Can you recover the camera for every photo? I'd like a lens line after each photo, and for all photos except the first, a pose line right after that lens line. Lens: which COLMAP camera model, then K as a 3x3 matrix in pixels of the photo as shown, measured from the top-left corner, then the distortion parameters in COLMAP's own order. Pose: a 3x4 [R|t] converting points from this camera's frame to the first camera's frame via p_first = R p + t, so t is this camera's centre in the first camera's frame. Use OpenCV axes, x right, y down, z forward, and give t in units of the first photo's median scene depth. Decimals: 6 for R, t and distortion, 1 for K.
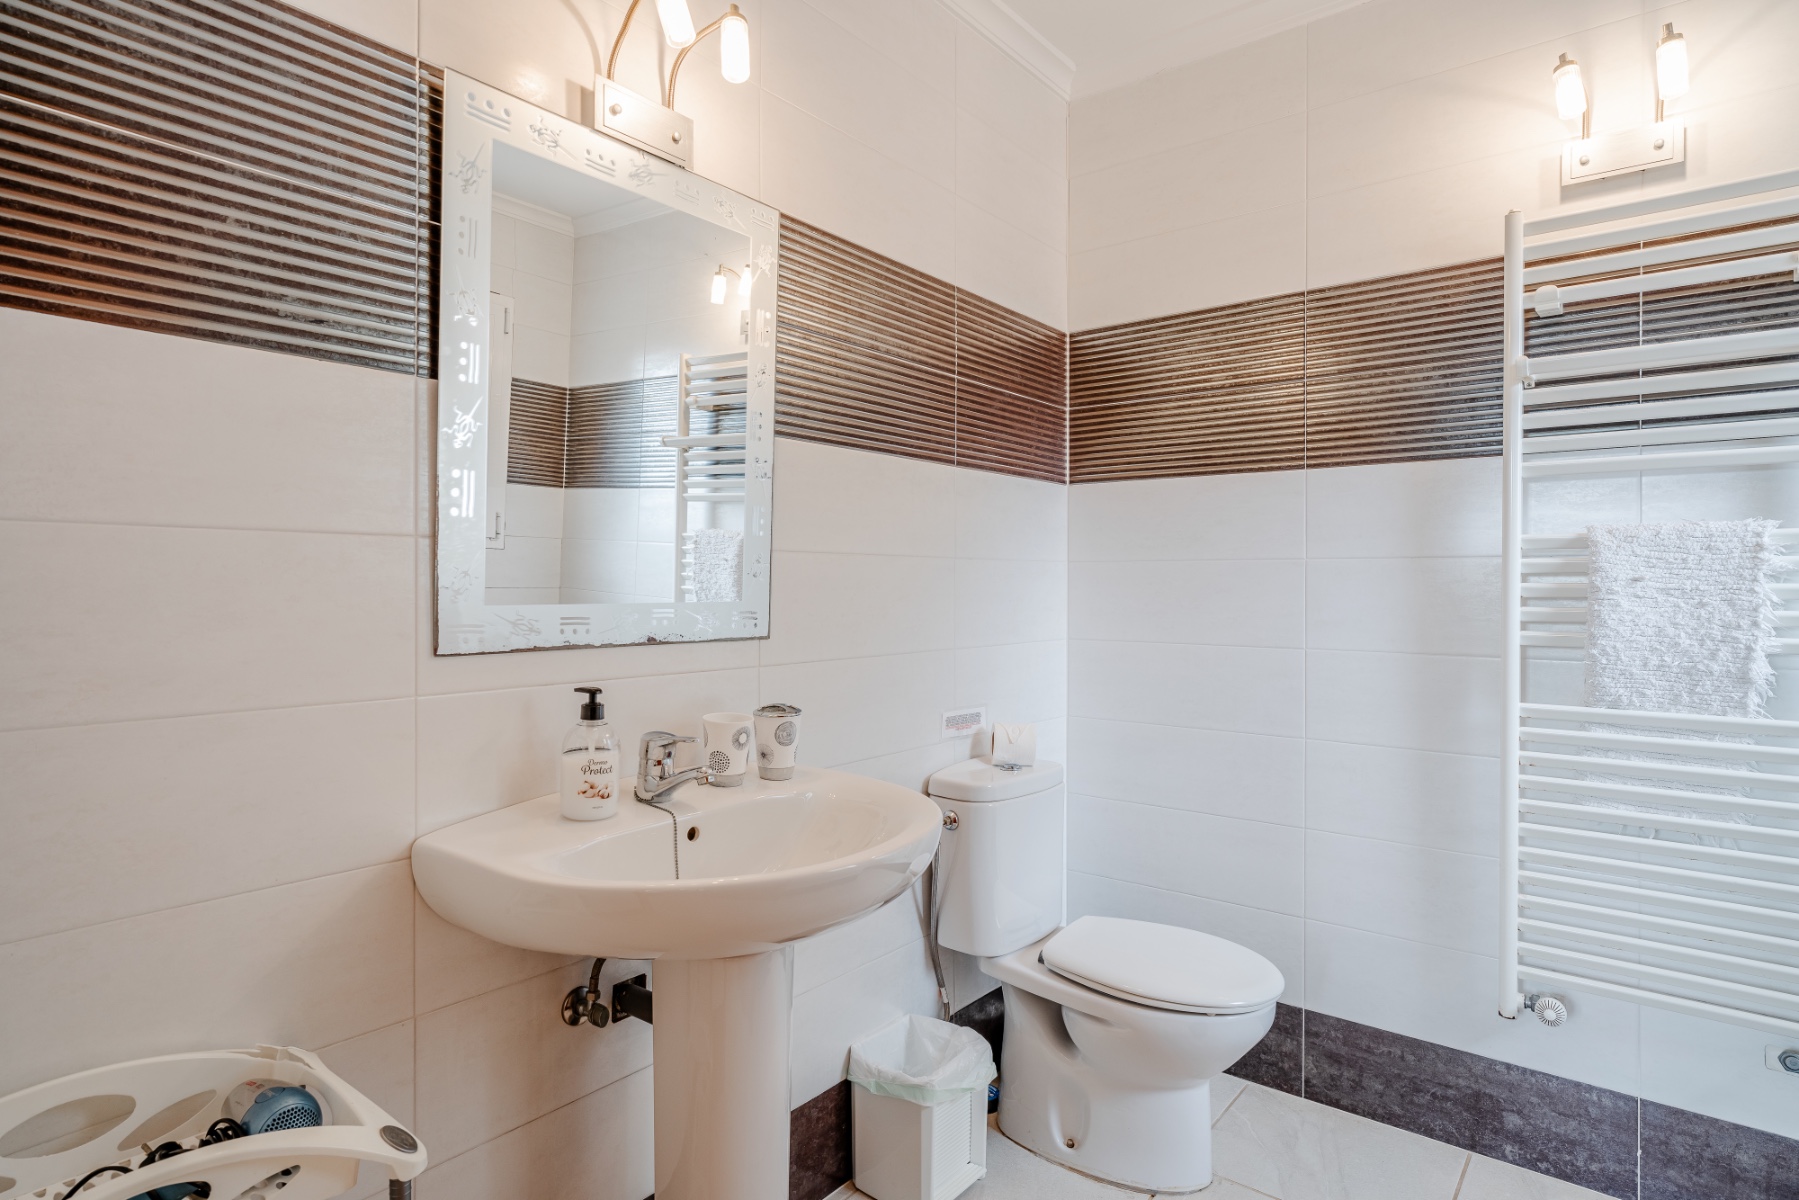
lens RADIAL K [[983.5, 0, 898.4], [0, 983.5, 584.8], [0, 0, 1]] dist [-0.011362, 0.014440]
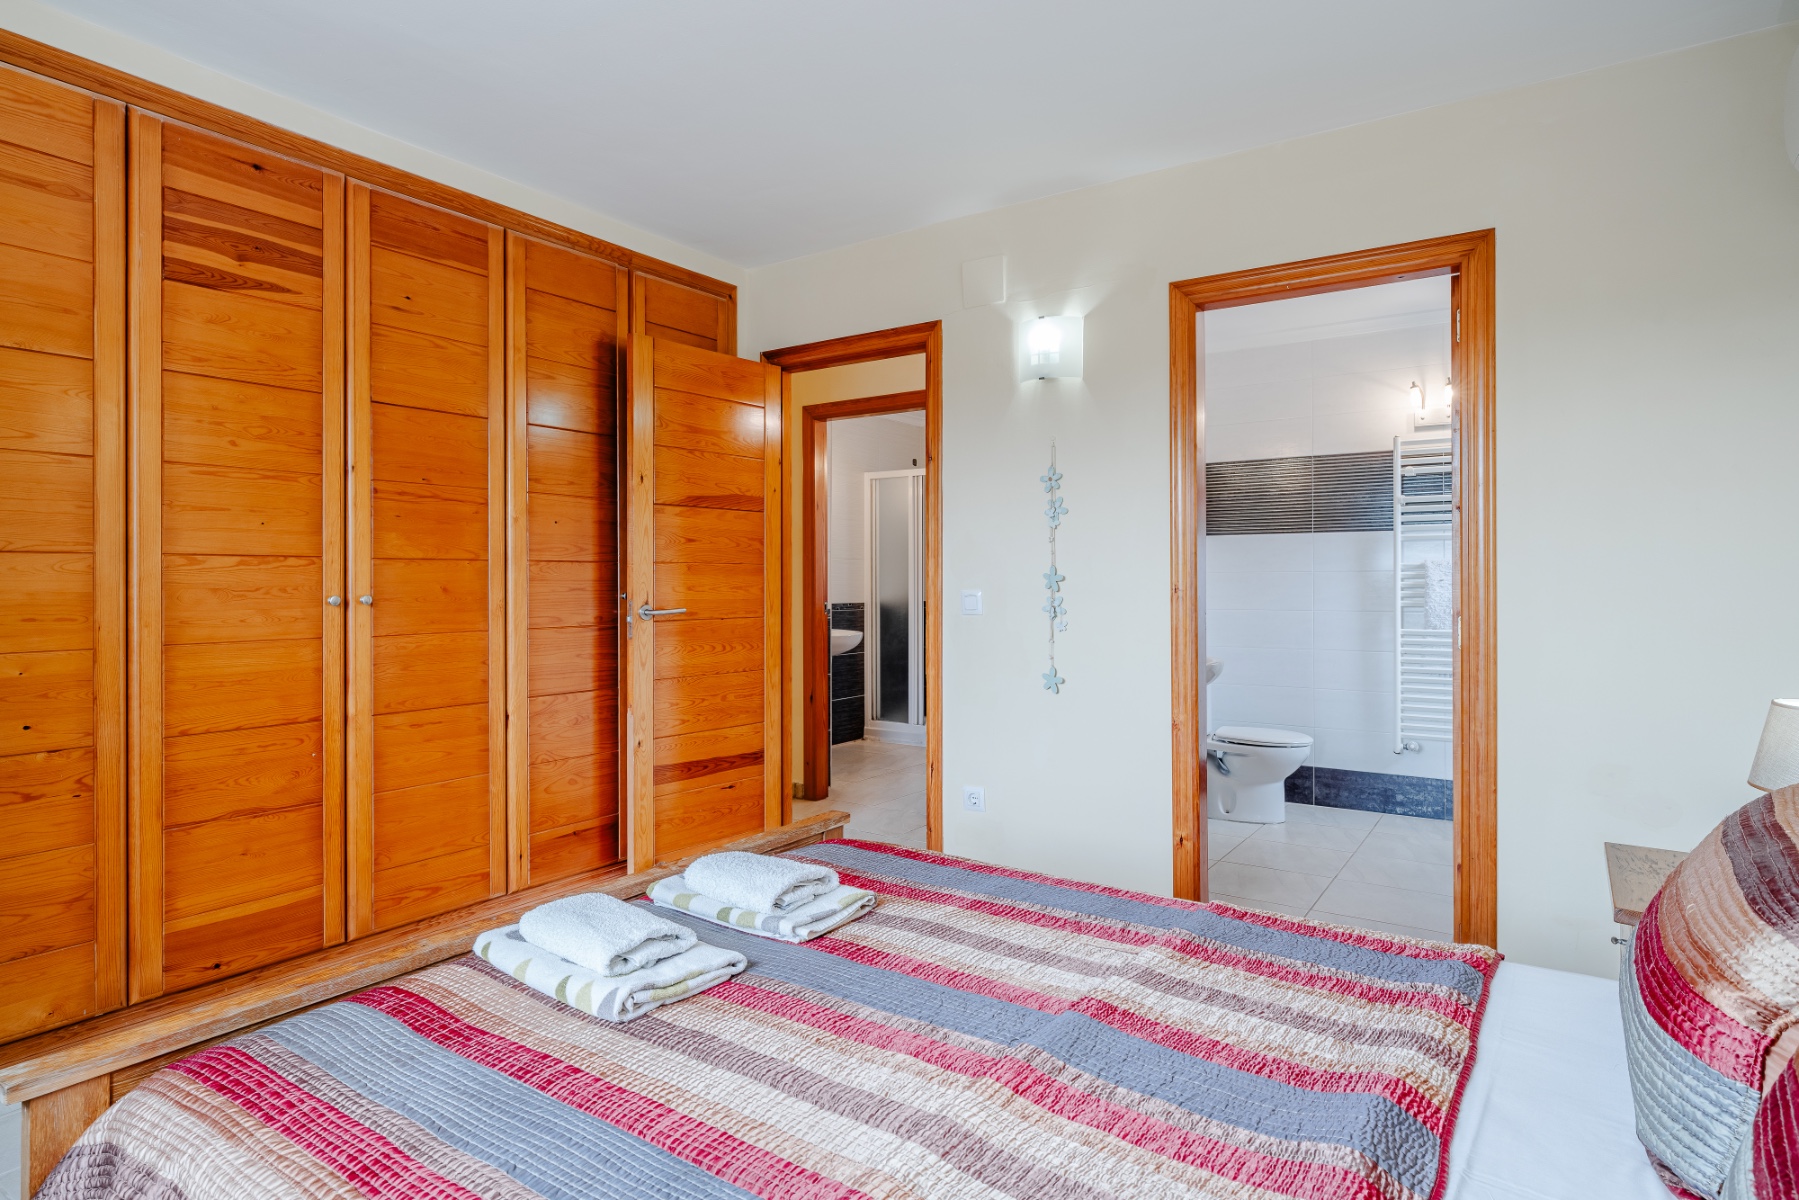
lens RADIAL K [[983.5, 0, 898.4], [0, 983.5, 584.8], [0, 0, 1]] dist [-0.011362, 0.014440]
pose [[0.995607, -0.000082, 0.093633, -0.897546], [0.001478, 0.999889, -0.014838, 0.041287], [-0.093621, 0.014911, 0.995496, -1.405956]]
